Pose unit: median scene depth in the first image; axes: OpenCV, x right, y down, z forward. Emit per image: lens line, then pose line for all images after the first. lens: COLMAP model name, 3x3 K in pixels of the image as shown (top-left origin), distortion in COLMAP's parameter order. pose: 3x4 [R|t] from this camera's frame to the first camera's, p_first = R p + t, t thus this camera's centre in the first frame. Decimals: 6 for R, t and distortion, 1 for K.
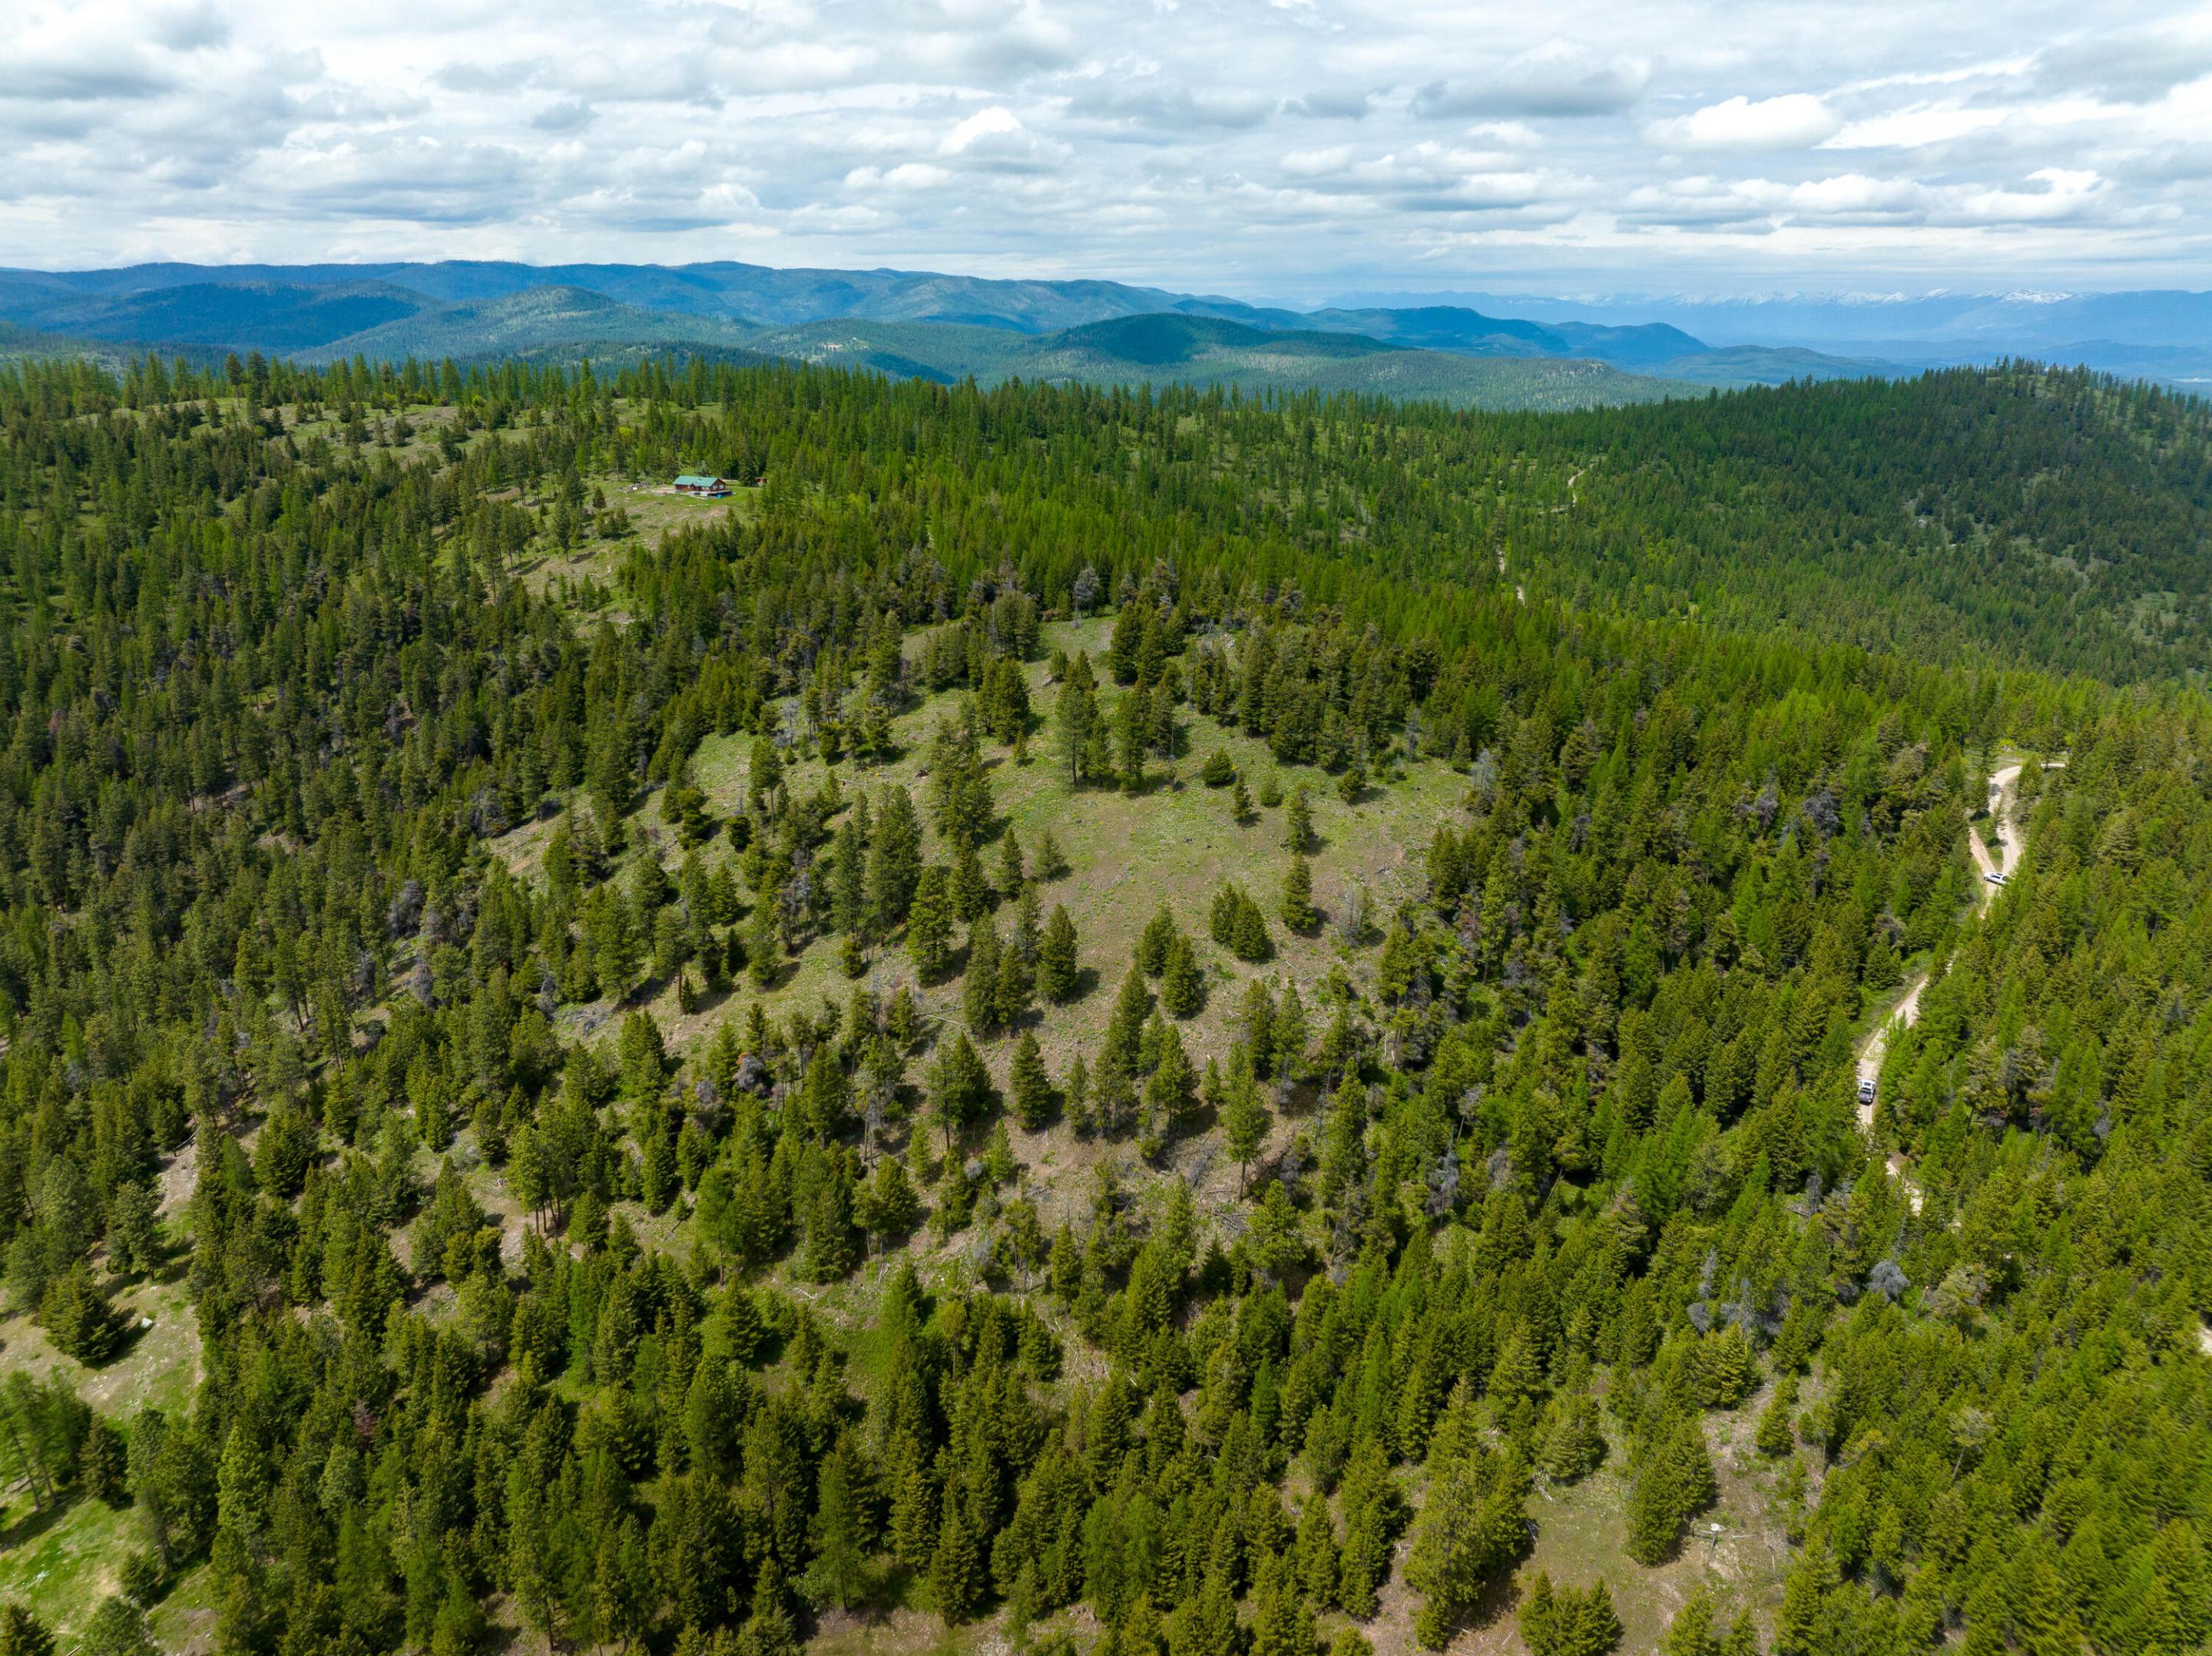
lens RADIAL K [[1585.1, 0, 1118.8], [0, 1585.1, 826.3], [0, 0, 1]] dist [-0.044745, 0.029850]
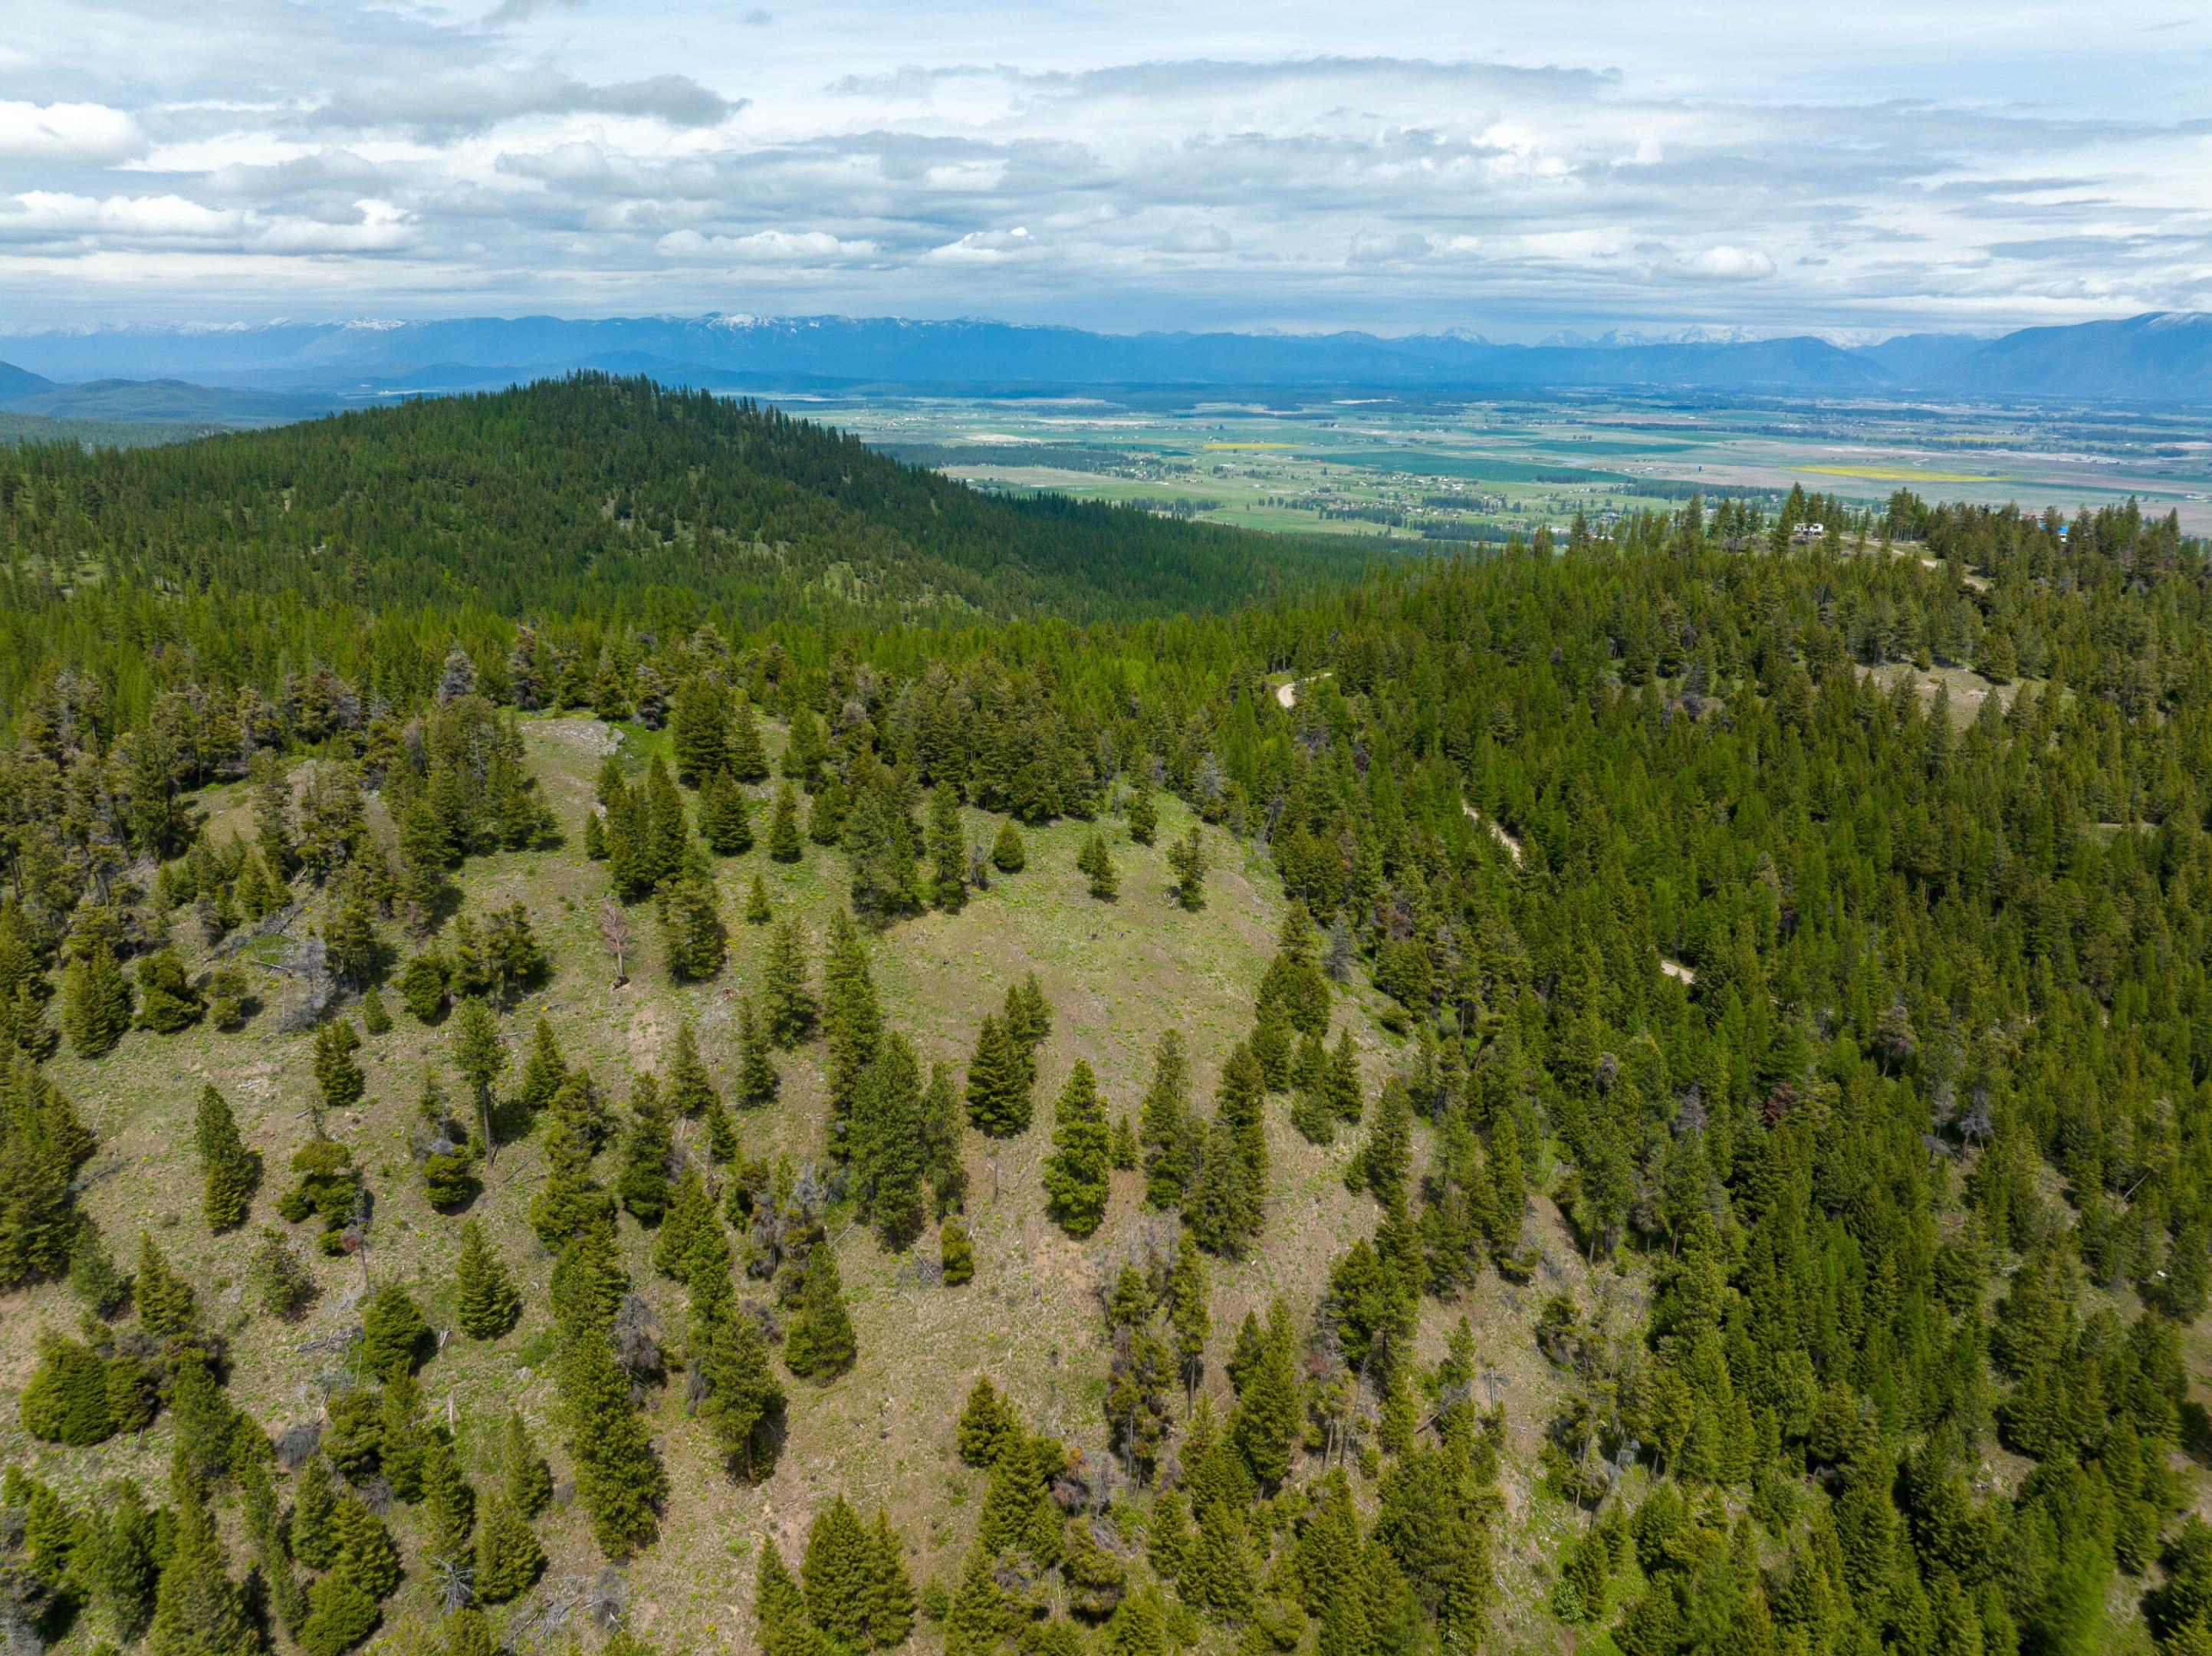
lens RADIAL K [[1585.1, 0, 1113.9], [0, 1585.1, 812.7], [0, 0, 1]] dist [-0.044745, 0.029850]
pose [[0.591416, -0.235939, 0.771077, -0.466375], [0.255268, 0.961838, 0.098519, -0.107552], [-0.764896, 0.138565, 0.629074, 0.424408]]
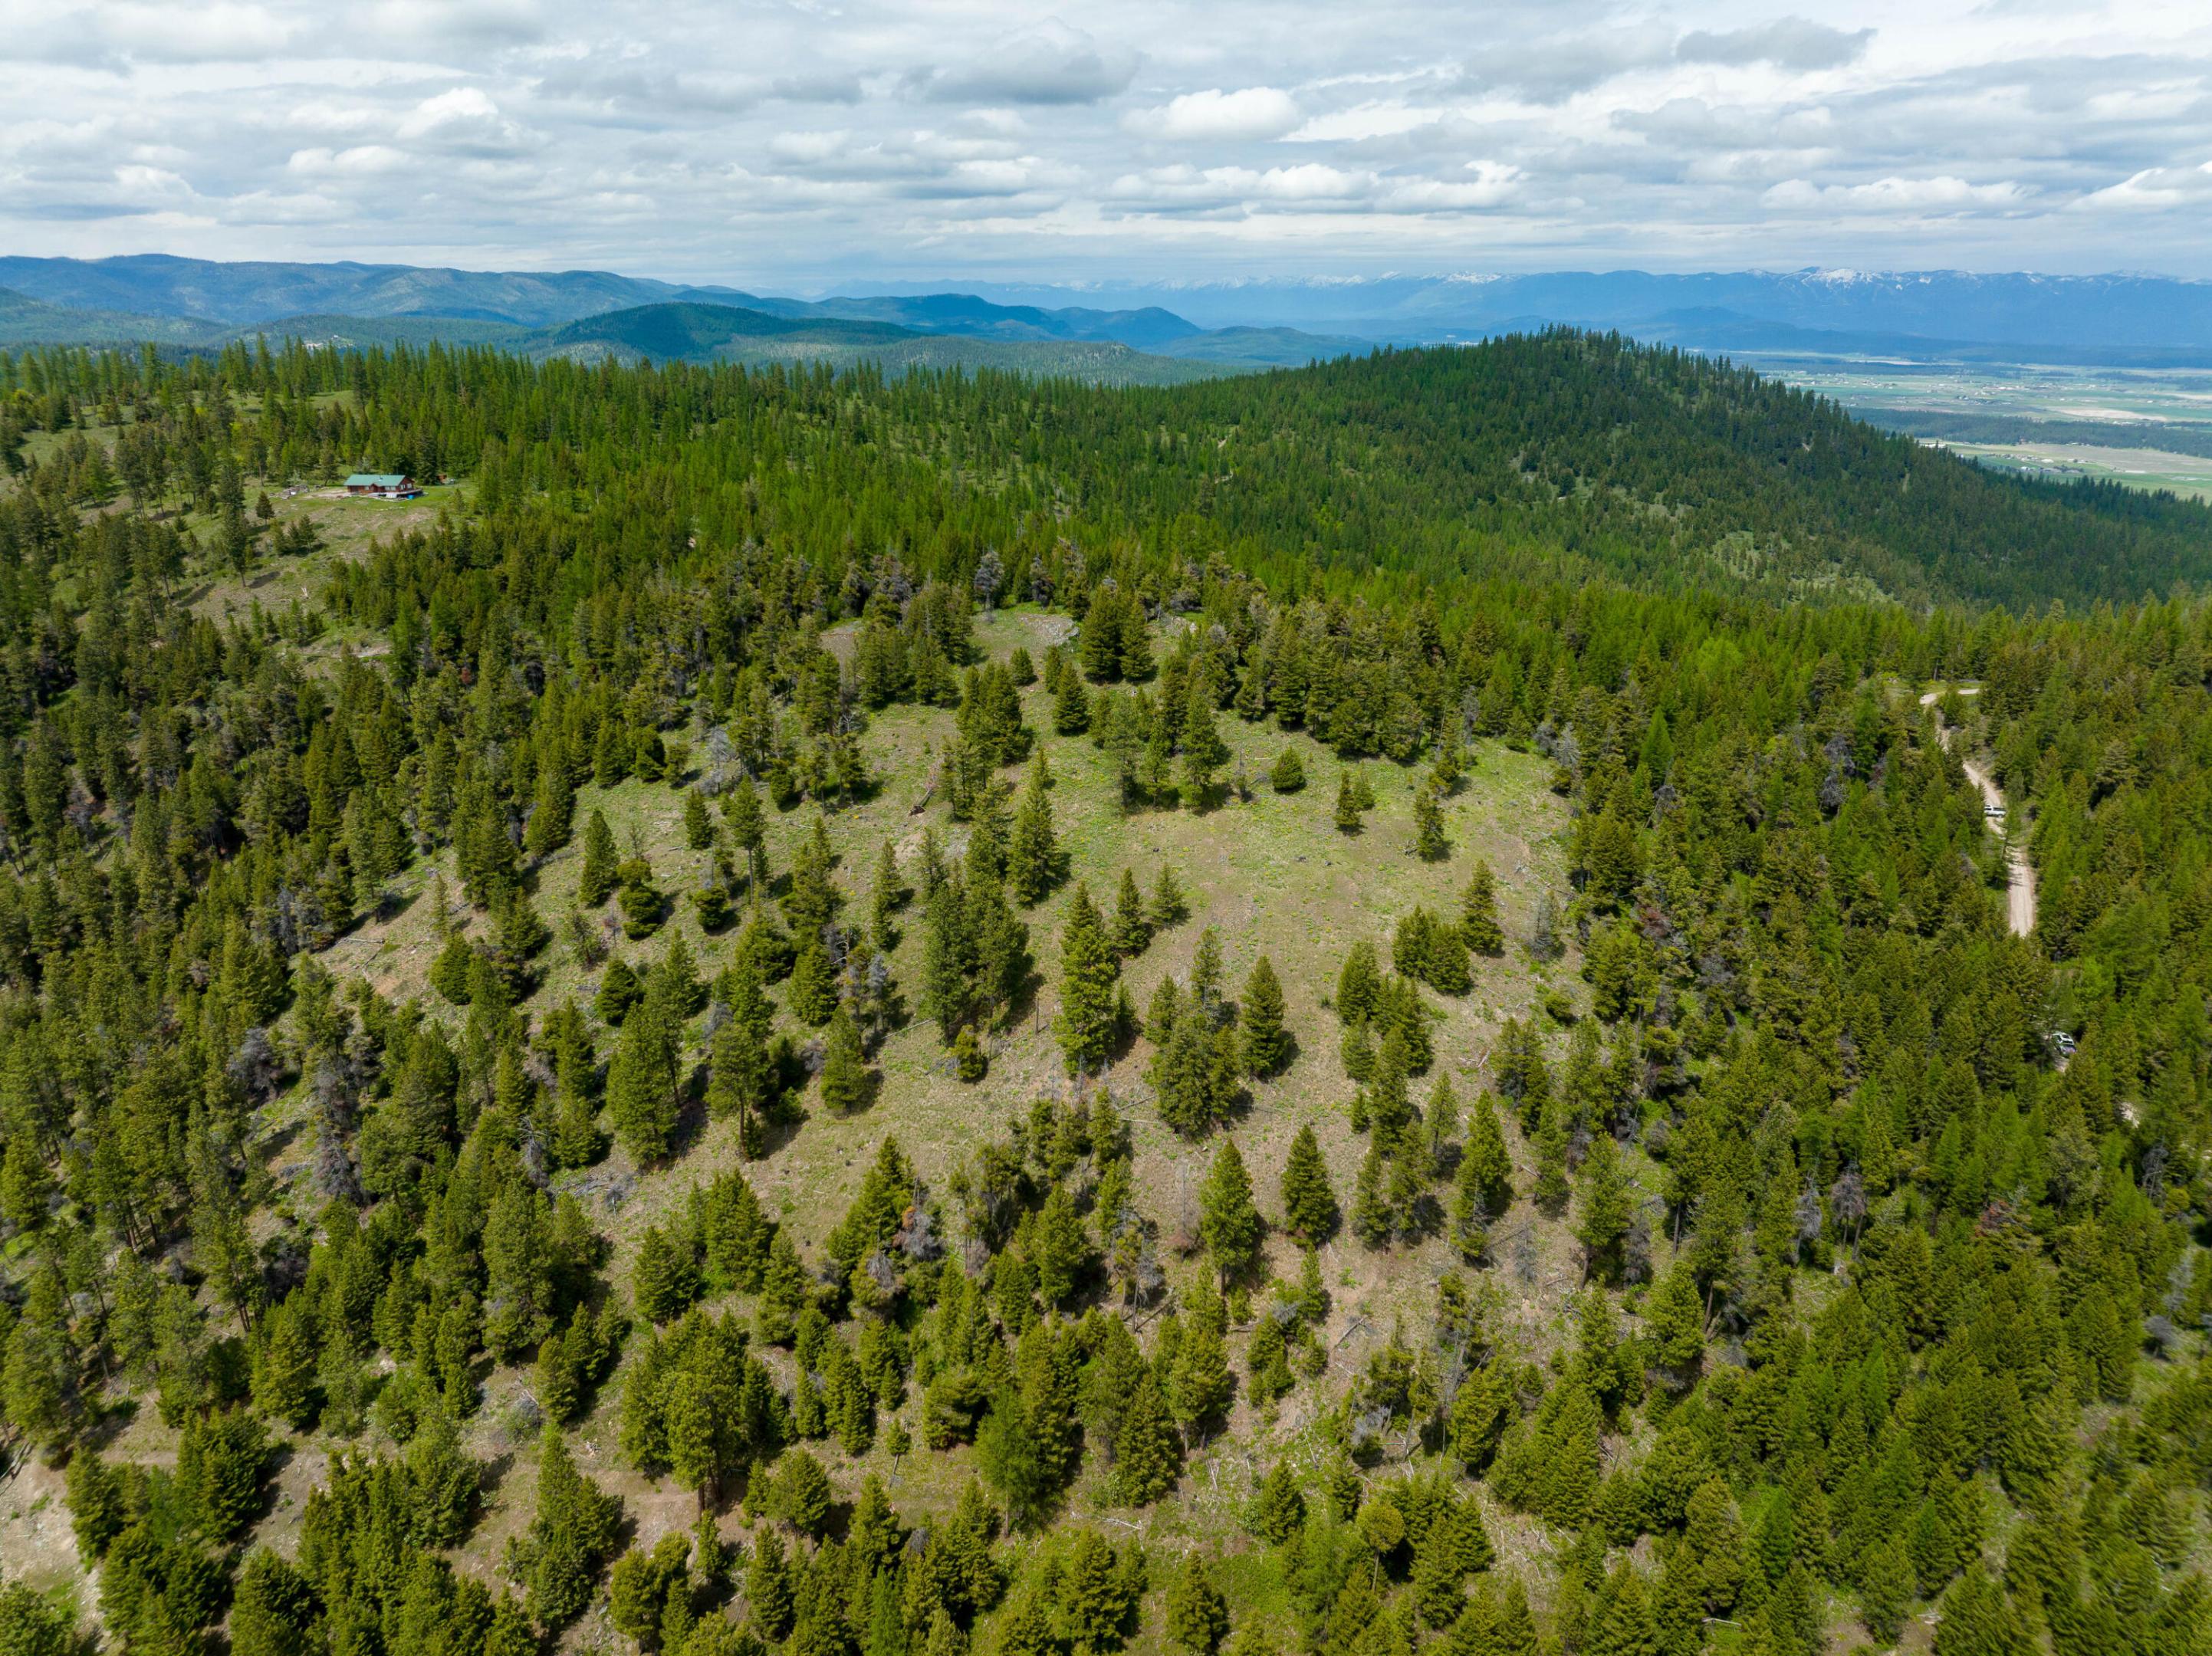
lens RADIAL K [[1585.1, 0, 1112.5], [0, 1585.1, 822.0], [0, 0, 1]] dist [-0.044745, 0.029850]
pose [[0.955804, -0.100430, 0.276319, -0.245233], [0.099517, 0.994884, 0.017362, -0.030519], [-0.276649, 0.010904, 0.960909, 0.186709]]
